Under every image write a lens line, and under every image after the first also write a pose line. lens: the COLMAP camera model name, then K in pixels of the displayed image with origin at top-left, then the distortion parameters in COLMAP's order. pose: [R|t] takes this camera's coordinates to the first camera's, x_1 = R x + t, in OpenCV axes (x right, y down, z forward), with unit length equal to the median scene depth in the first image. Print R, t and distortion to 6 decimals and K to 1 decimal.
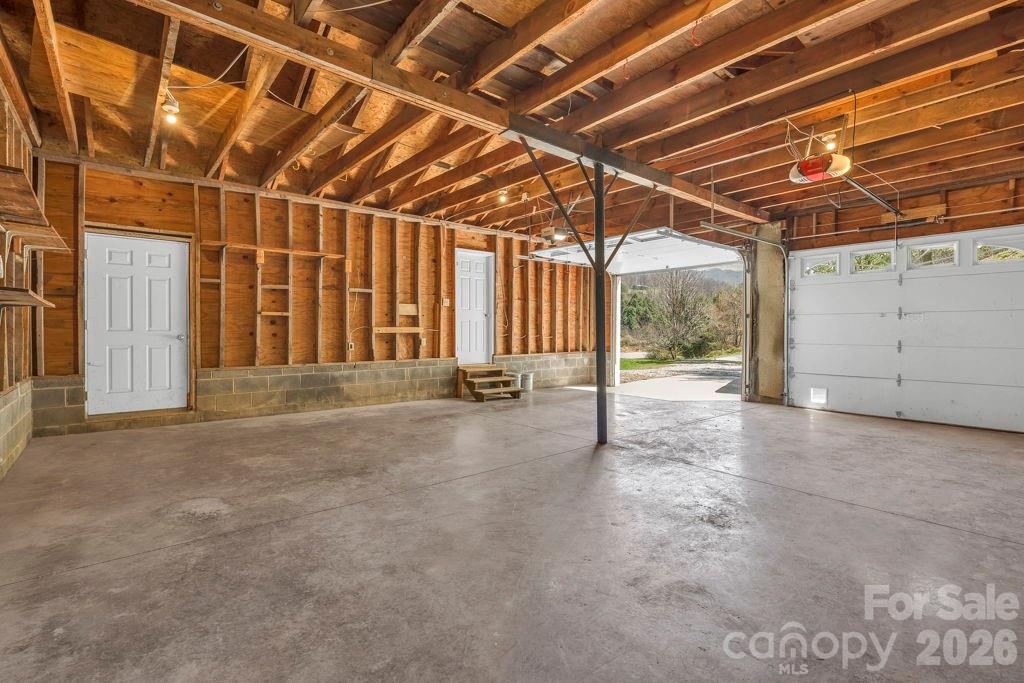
lens RADIAL K [[466.1, 0, 514.0], [0, 466.1, 334.6], [0, 0, 1]] dist [0.005074, 0.000183]
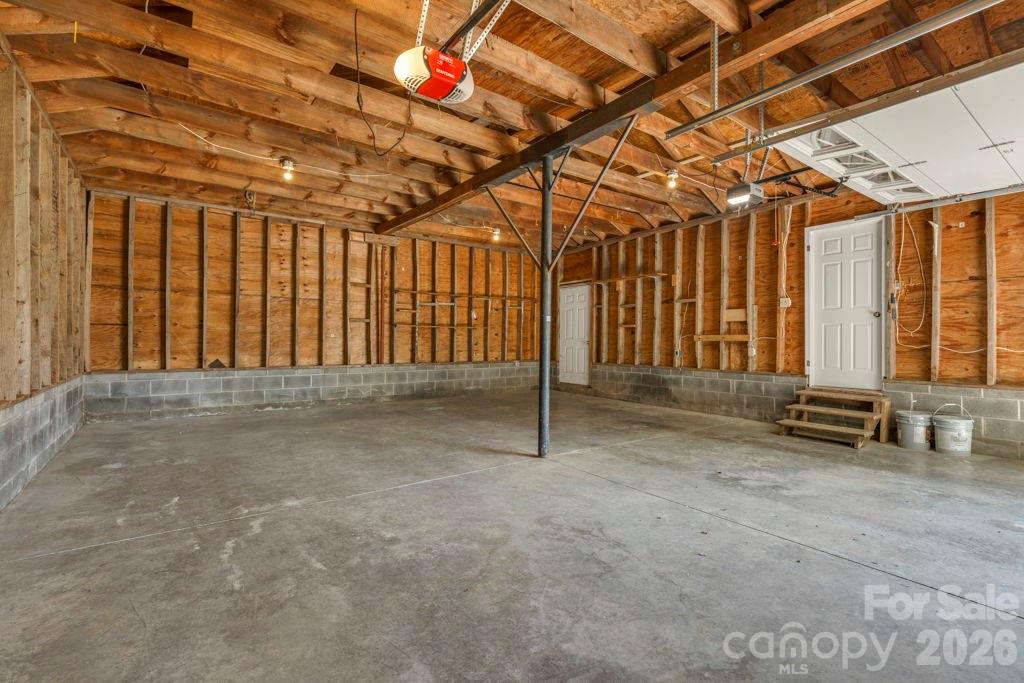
lens RADIAL K [[466.1, 0, 514.0], [0, 466.1, 340.8], [0, 0, 1]] dist [0.005074, 0.000183]
pose [[-0.074135, -0.001326, -0.997247, 0.726235], [-0.013312, 0.999911, -0.000340, 0.001640], [0.997159, 0.013250, -0.074146, 0.659651]]
